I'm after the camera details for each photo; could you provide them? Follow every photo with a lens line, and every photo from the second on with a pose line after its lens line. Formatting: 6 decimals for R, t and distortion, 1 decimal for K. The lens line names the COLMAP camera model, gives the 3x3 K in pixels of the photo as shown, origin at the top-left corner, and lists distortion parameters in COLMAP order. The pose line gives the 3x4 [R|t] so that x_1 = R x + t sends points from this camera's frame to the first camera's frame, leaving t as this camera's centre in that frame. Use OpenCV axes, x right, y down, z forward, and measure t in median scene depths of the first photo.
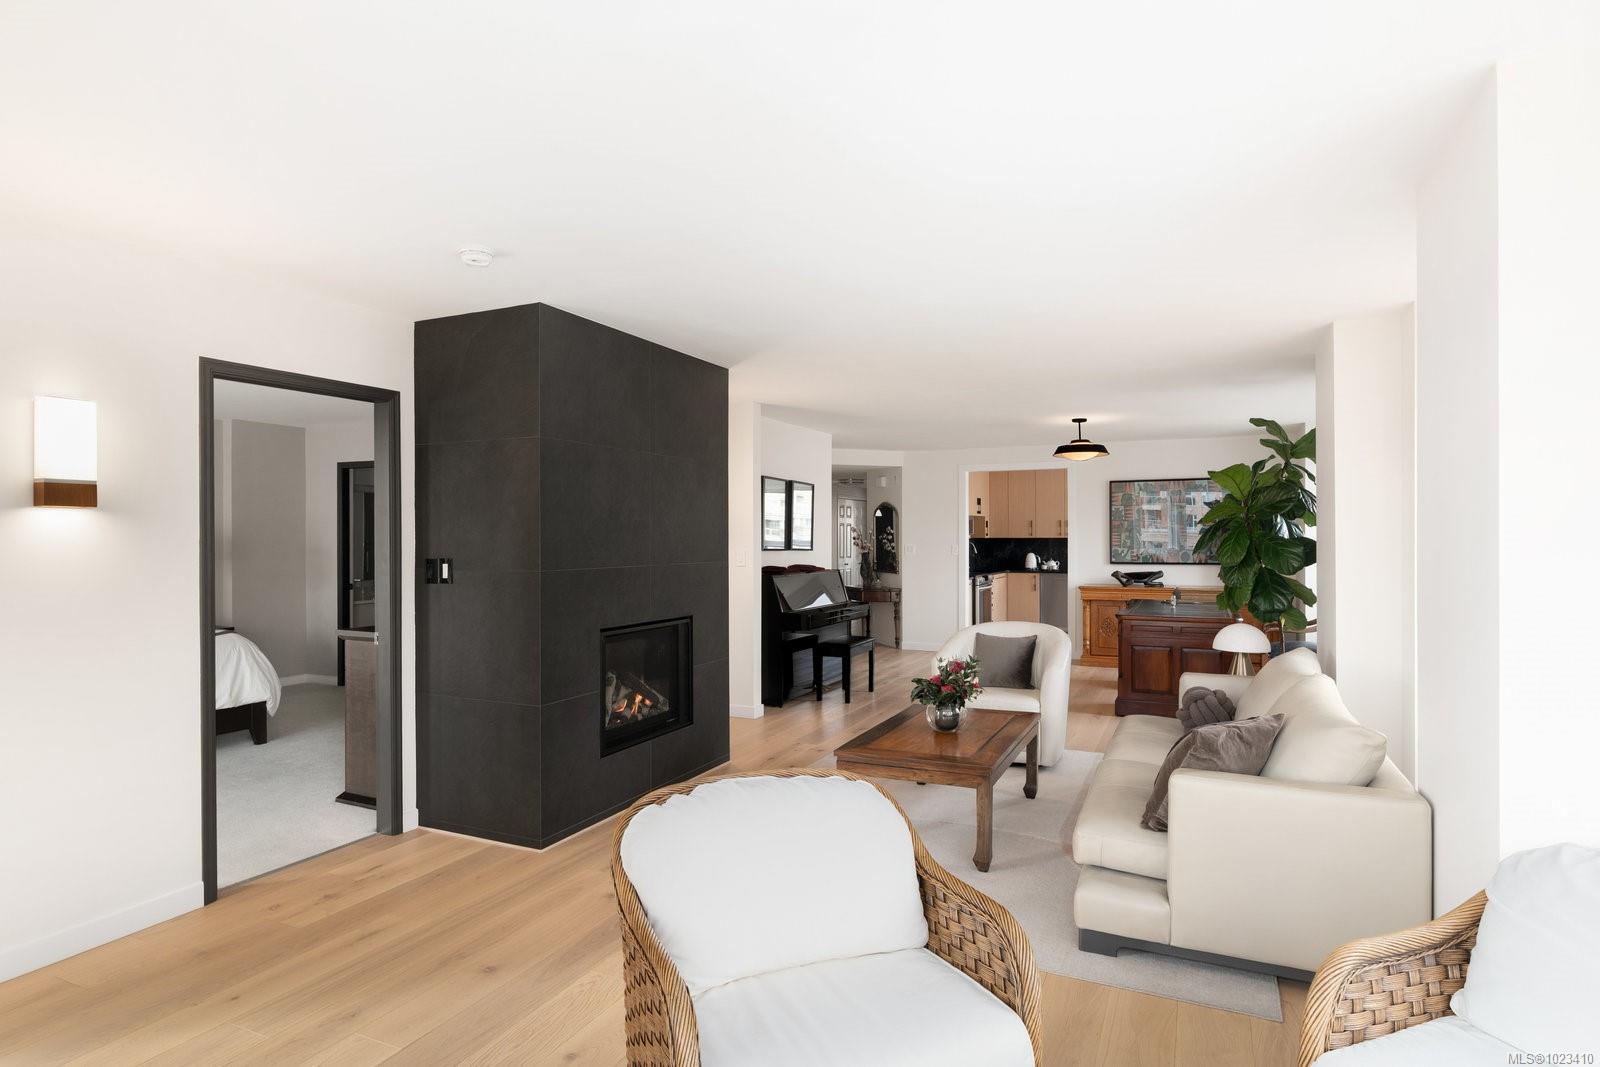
lens RADIAL K [[855.3, 0, 800.0], [0, 855.3, 533.5], [0, 0, 1]] dist [-0.004757, -0.001022]
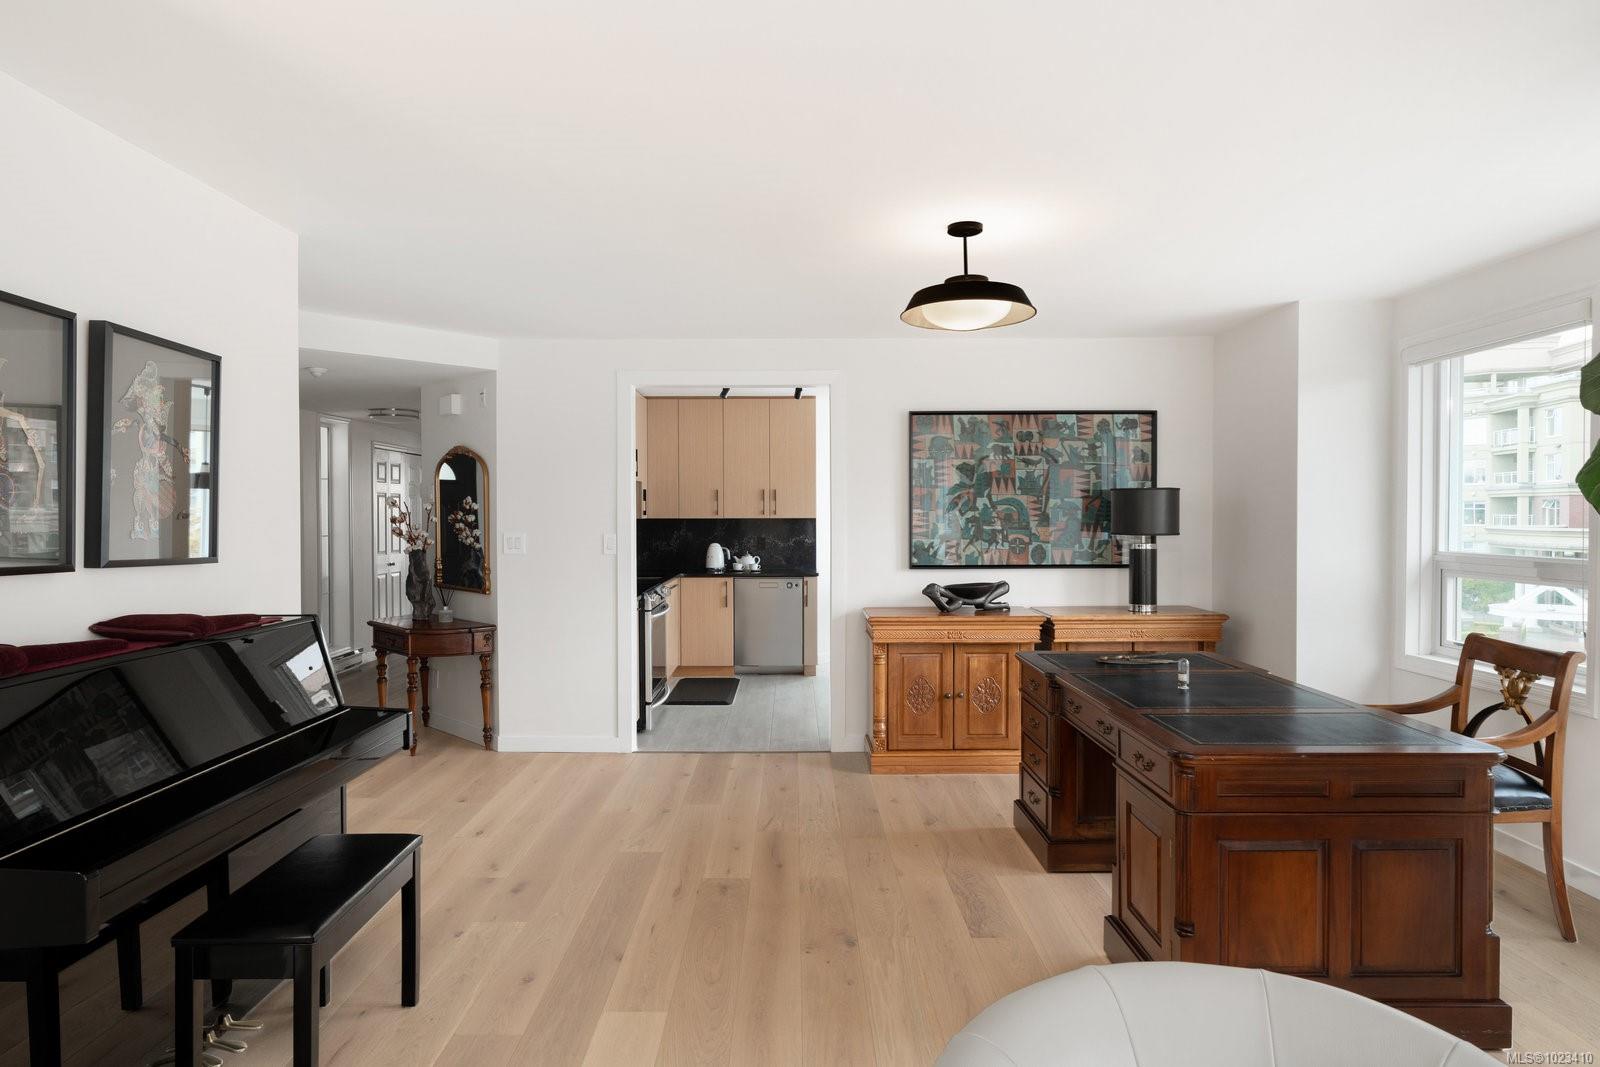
lens RADIAL K [[976.5, 0, 800.0], [0, 976.5, 533.5], [0, 0, 1]] dist [0.005002, 0.000476]
pose [[0.908250, -0.007007, 0.418370, 0.050574], [-0.002238, 0.999764, 0.021603, 0.000906], [-0.418423, -0.020558, 0.908020, 0.492780]]
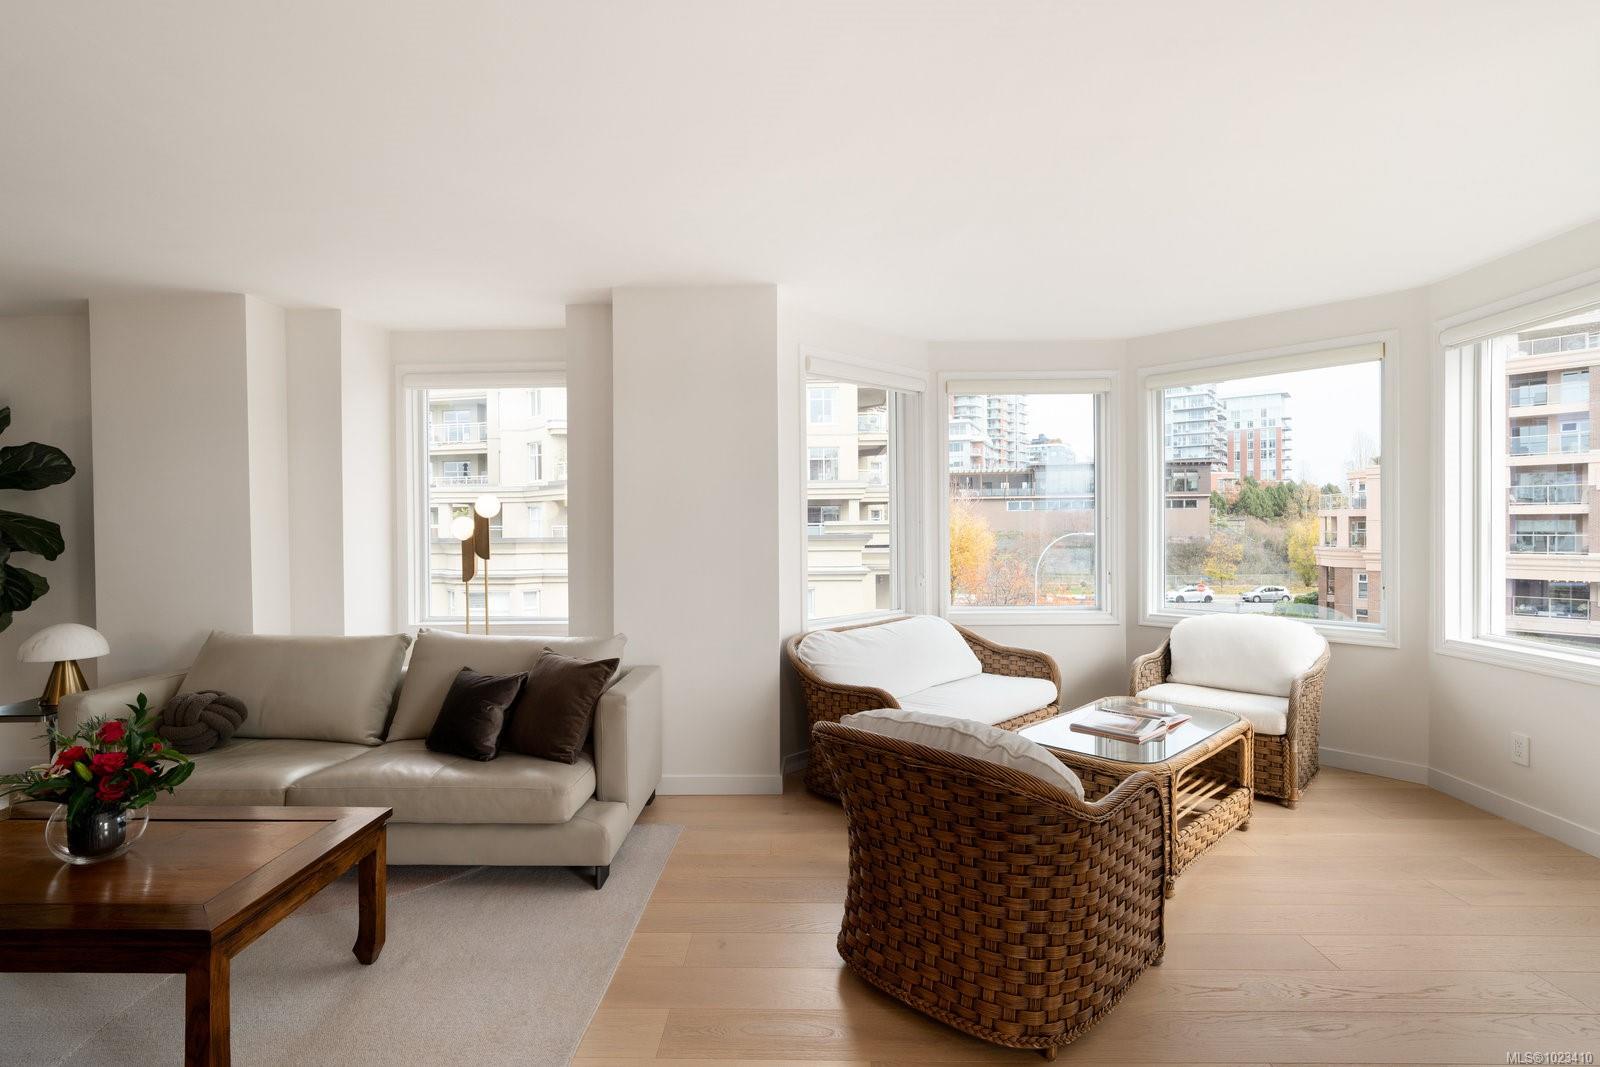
lens RADIAL K [[747.1, 0, 800.0], [0, 747.1, 533.5], [0, 0, 1]] dist [0.000065, -0.000141]
pose [[-0.378244, -0.003020, 0.925701, -0.177687], [0.003865, 0.999981, 0.004842, 0.012250], [-0.925698, 0.005409, -0.378225, 0.322472]]
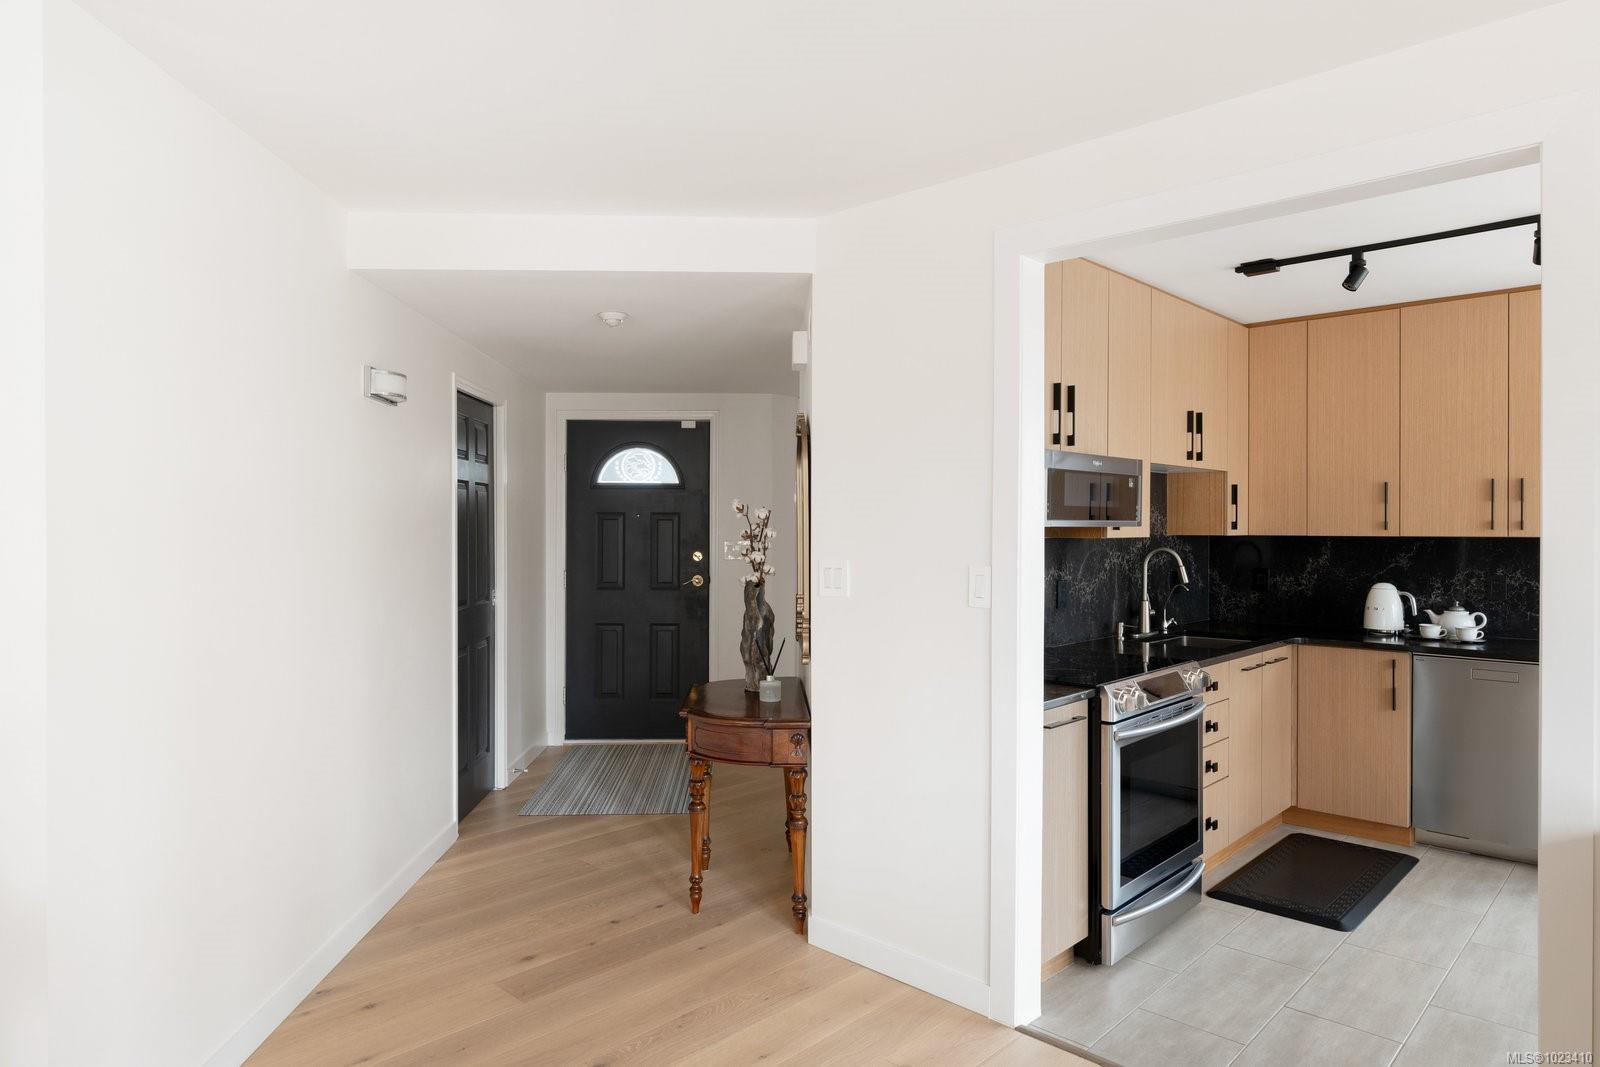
lens RADIAL K [[984.6, 0, 800.0], [0, 984.6, 533.5], [0, 0, 1]] dist [0.000578, 0.000514]
pose [[0.943610, 0.008018, -0.330961, 0.263011], [-0.005175, 0.999942, 0.009468, 0.002306], [0.331018, -0.007221, 0.943597, 0.821039]]
